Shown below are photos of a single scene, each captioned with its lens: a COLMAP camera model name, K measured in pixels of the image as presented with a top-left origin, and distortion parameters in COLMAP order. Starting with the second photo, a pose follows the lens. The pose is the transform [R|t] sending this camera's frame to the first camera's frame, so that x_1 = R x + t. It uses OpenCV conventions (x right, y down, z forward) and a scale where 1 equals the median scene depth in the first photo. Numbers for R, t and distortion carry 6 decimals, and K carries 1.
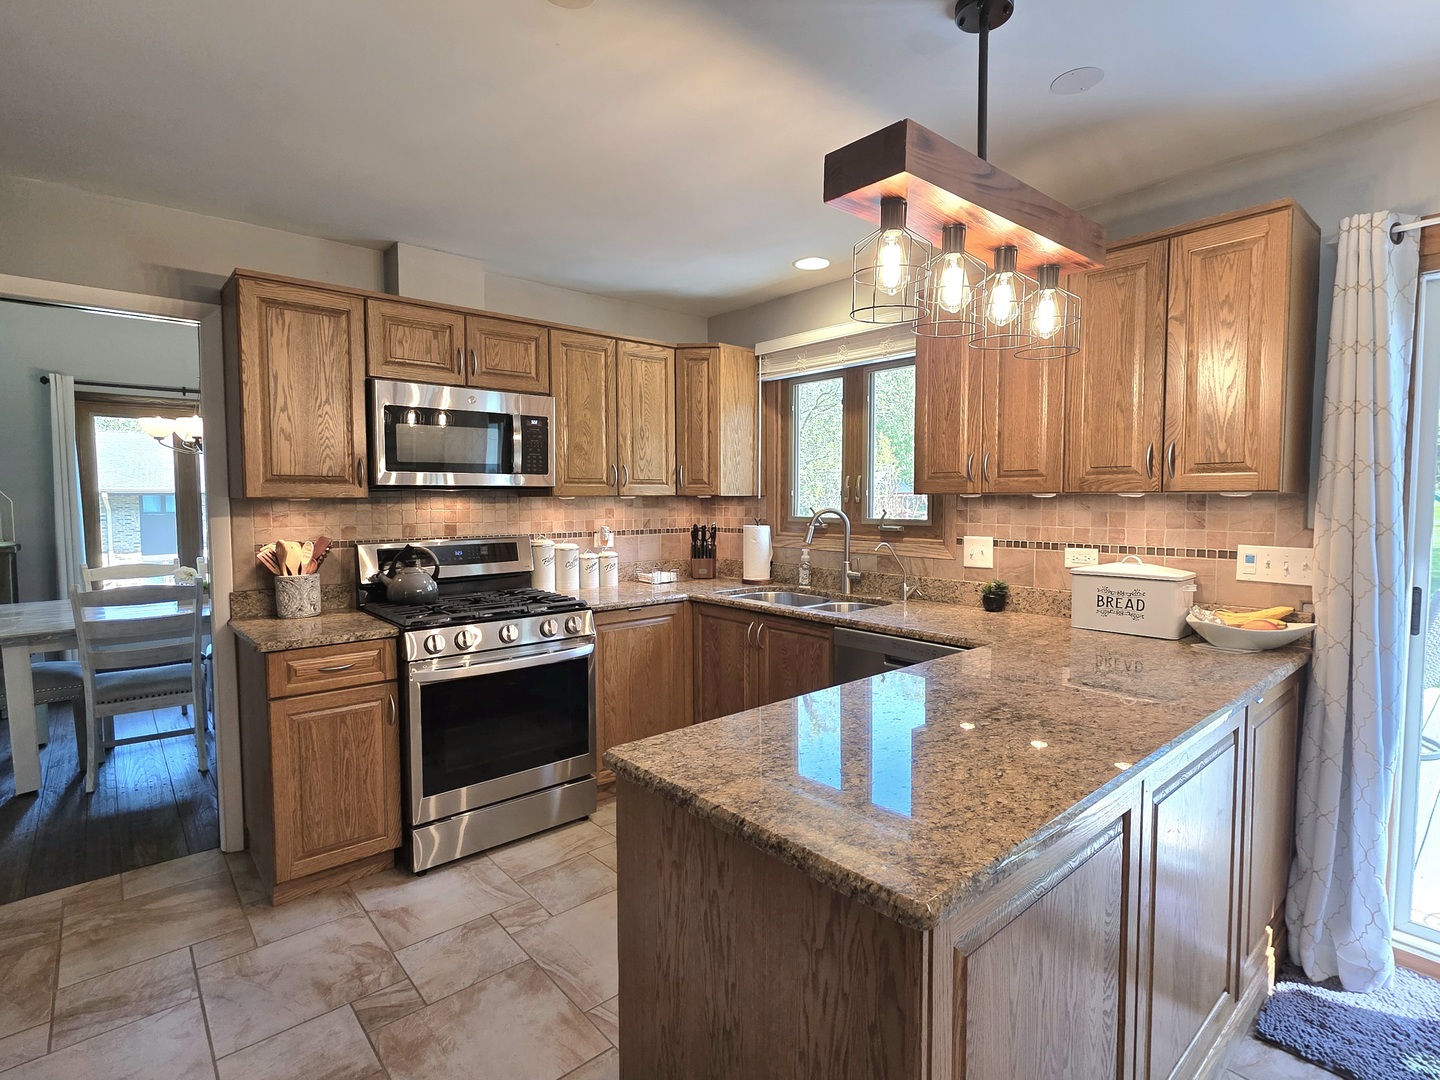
lens RADIAL K [[715.2, 0, 721.8], [0, 715.2, 537.2], [0, 0, 1]] dist [0.002099, -0.000437]
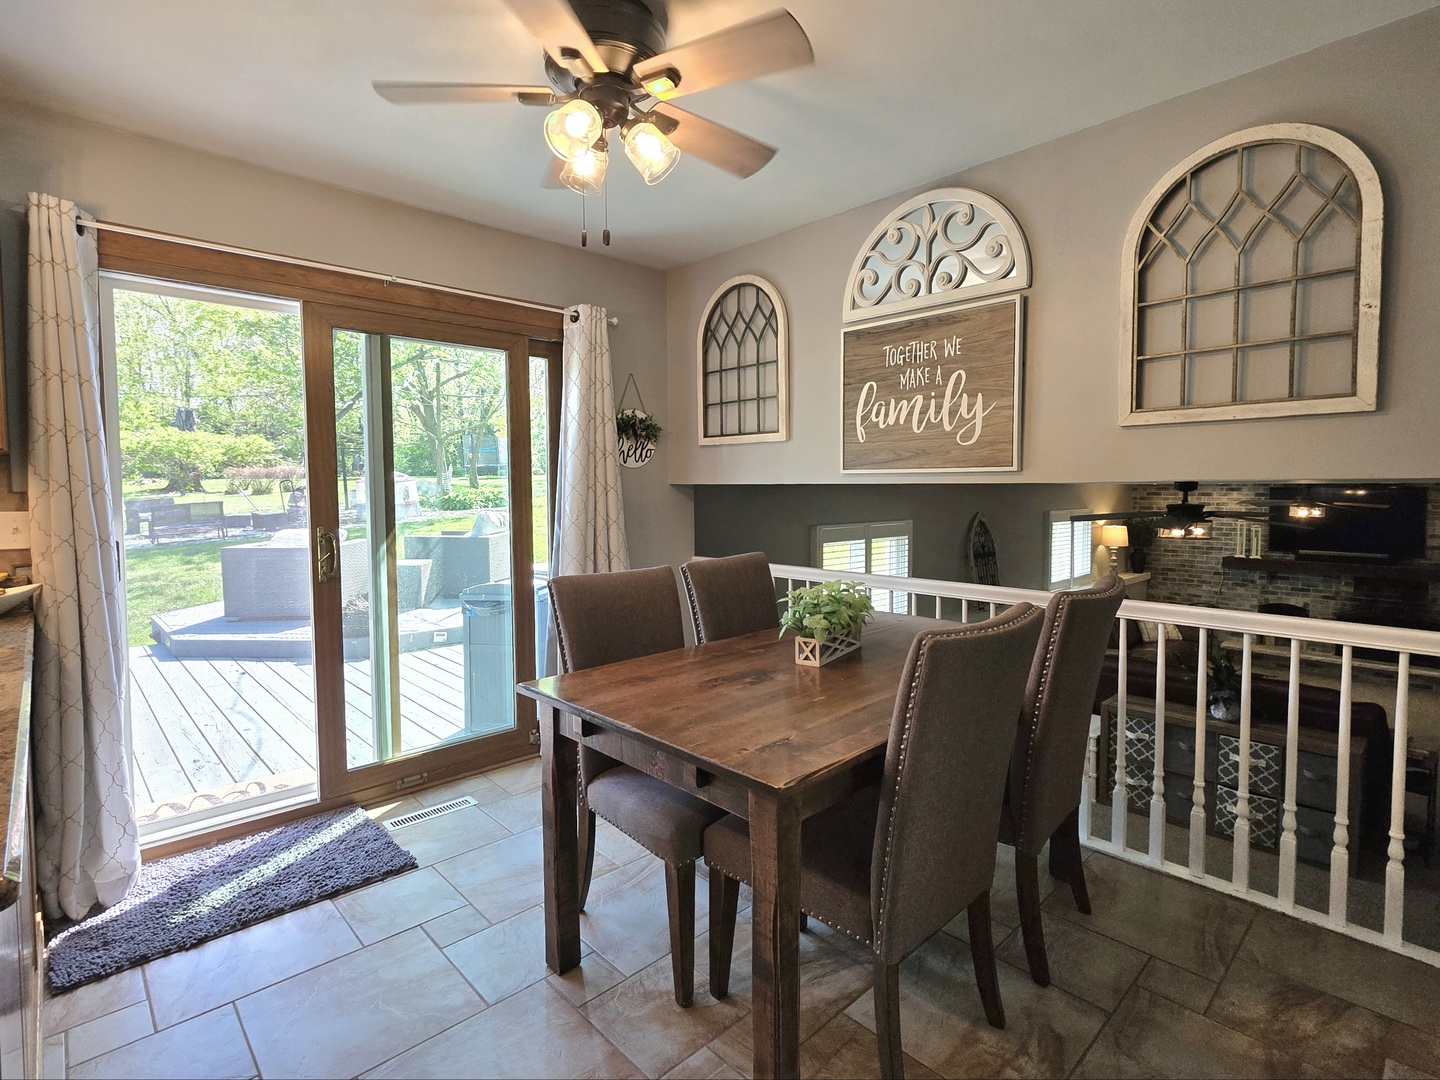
lens RADIAL K [[717.1, 0, 718.3], [0, 717.1, 523.0], [0, 0, 1]] dist [0.002434, 0.000141]
pose [[-0.037855, -0.047109, 0.998172, -0.171496], [0.059142, 0.997032, 0.049298, 0.031410], [-0.997532, 0.060900, -0.034956, 0.048178]]
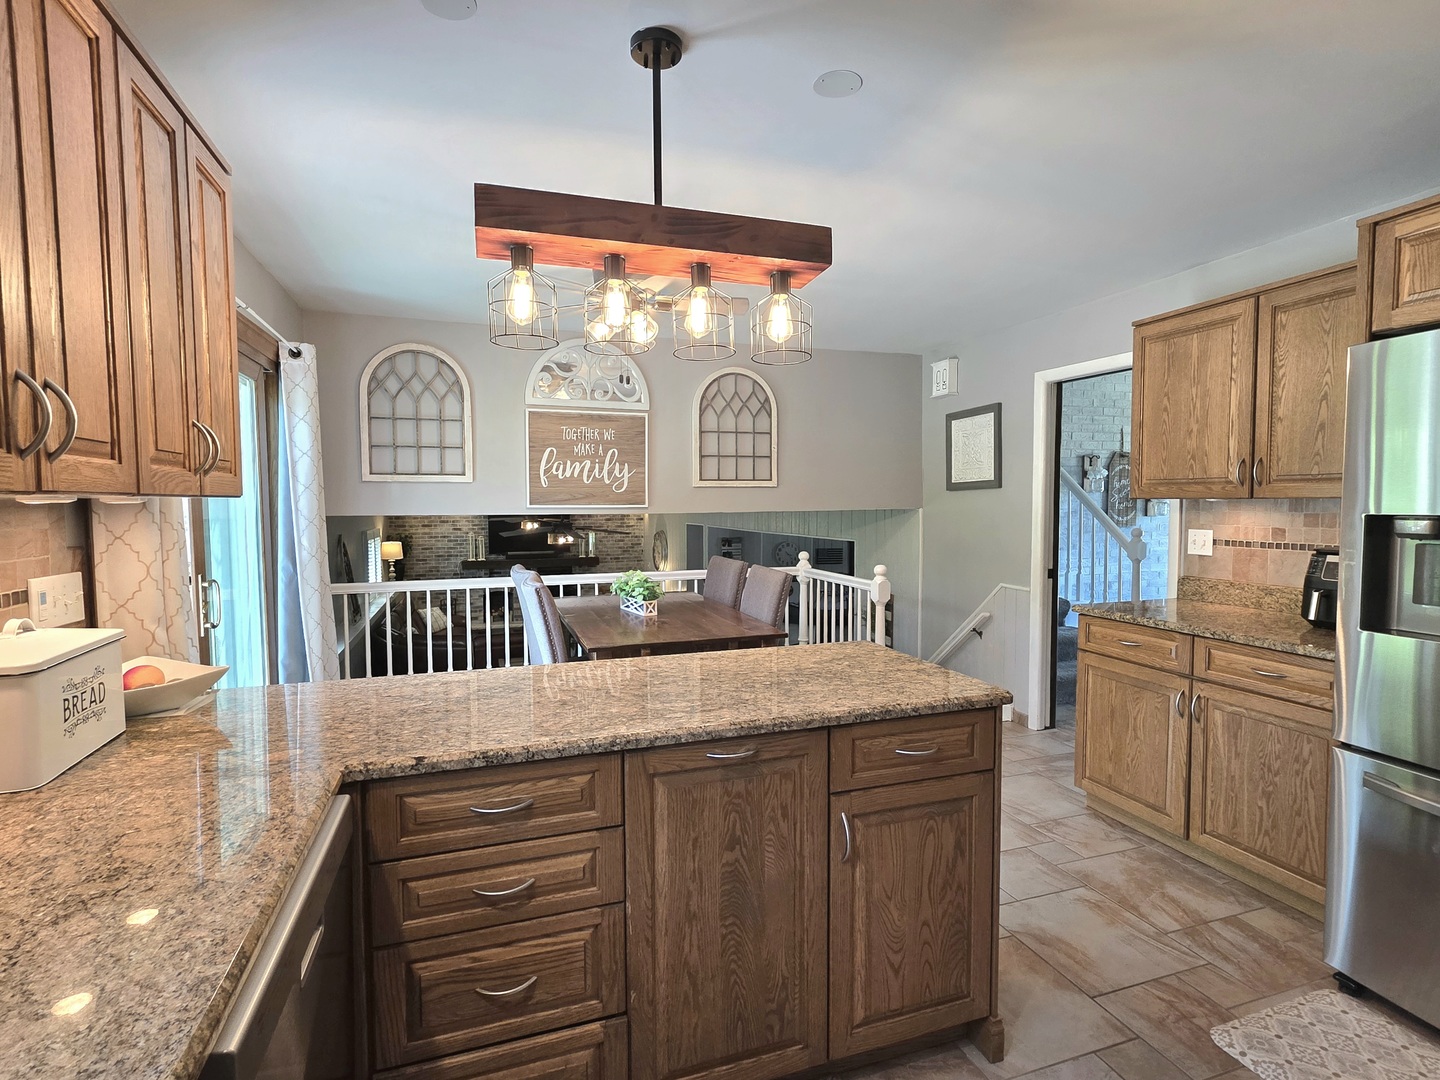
lens RADIAL K [[715.2, 0, 721.8], [0, 715.2, 537.2], [0, 0, 1]] dist [0.002099, -0.000437]
pose [[-0.925339, -0.011703, 0.378961, -0.078872], [0.028561, 0.994532, 0.100454, -0.061042], [-0.378064, 0.103778, -0.919944, 1.125041]]
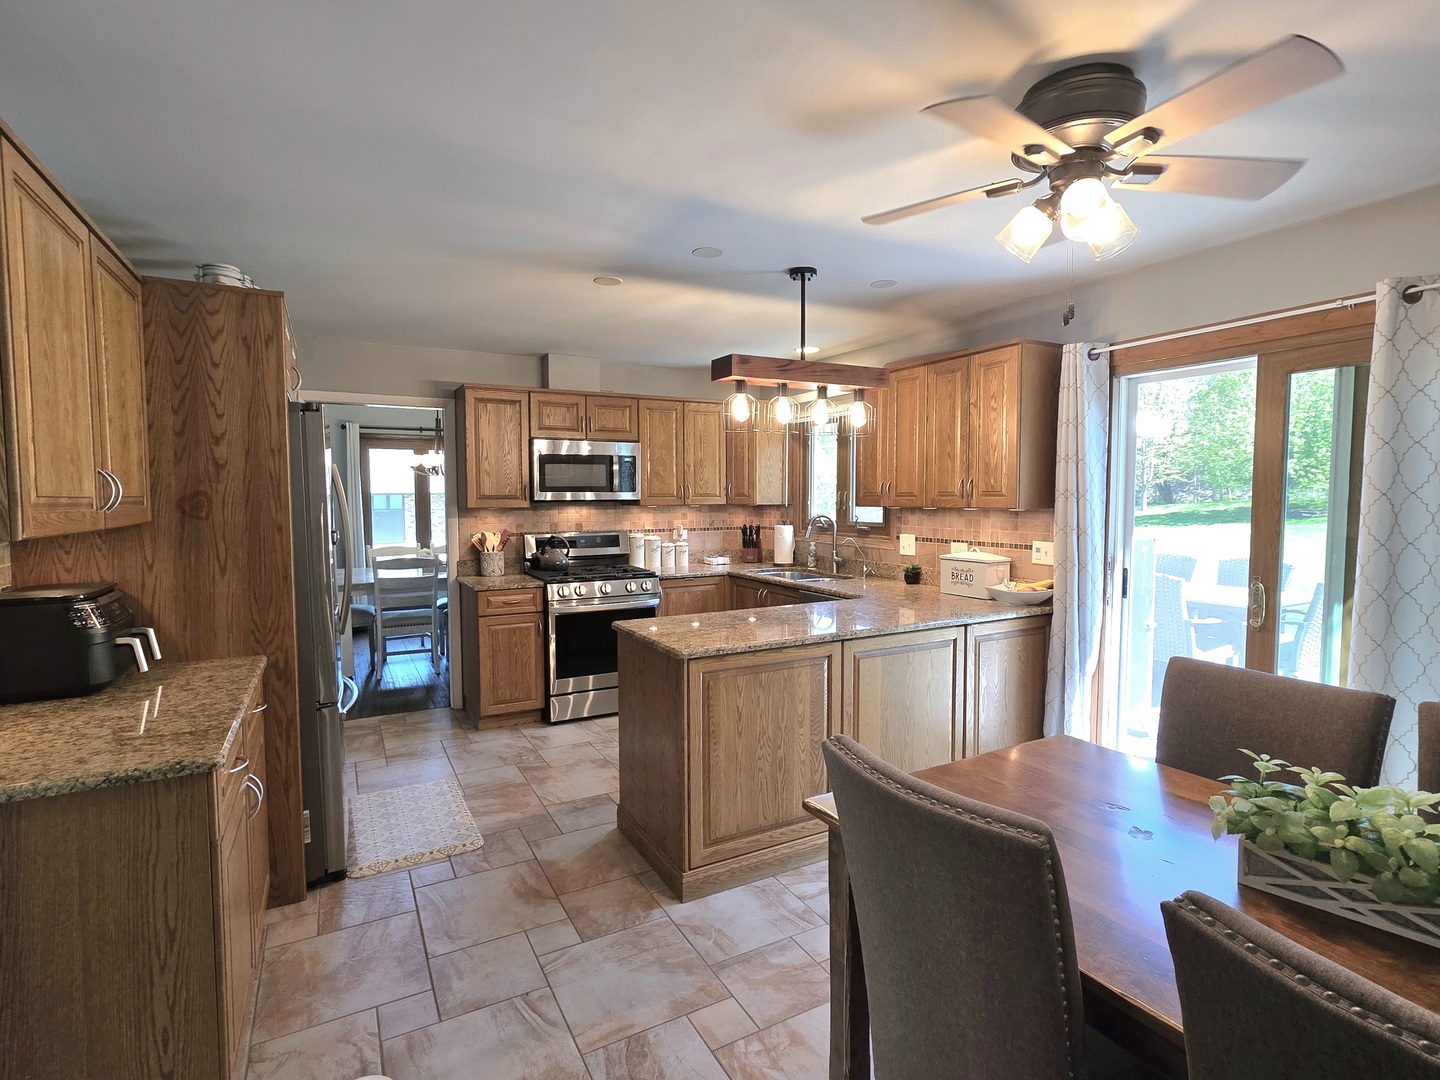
lens RADIAL K [[715.2, 0, 721.8], [0, 715.2, 537.2], [0, 0, 1]] dist [0.002099, -0.000437]
pose [[0.976287, 0.012714, -0.216107, 0.326264], [-0.011923, 0.999917, 0.004963, 0.002082], [0.216152, -0.002269, 0.976357, -0.574493]]
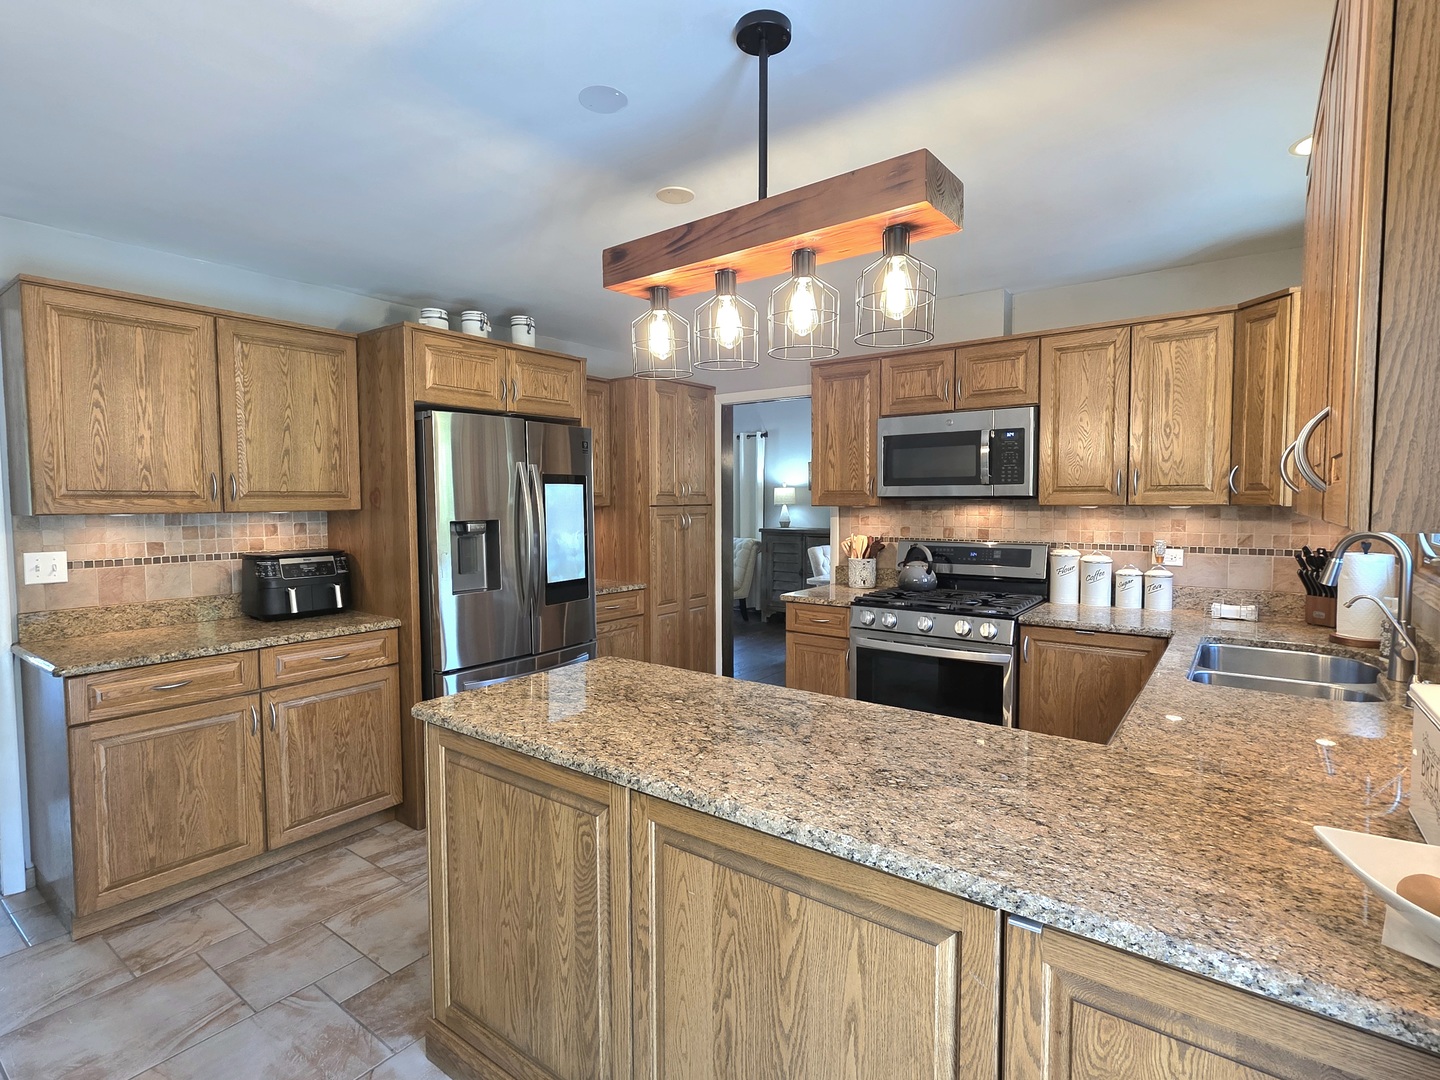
lens RADIAL K [[715.2, 0, 721.8], [0, 715.2, 537.2], [0, 0, 1]] dist [0.002099, -0.000437]
pose [[0.213799, 0.055615, -0.975293, 0.758425], [-0.051242, 0.997642, 0.045656, -0.042336], [0.975533, 0.040215, 0.216144, 0.417642]]
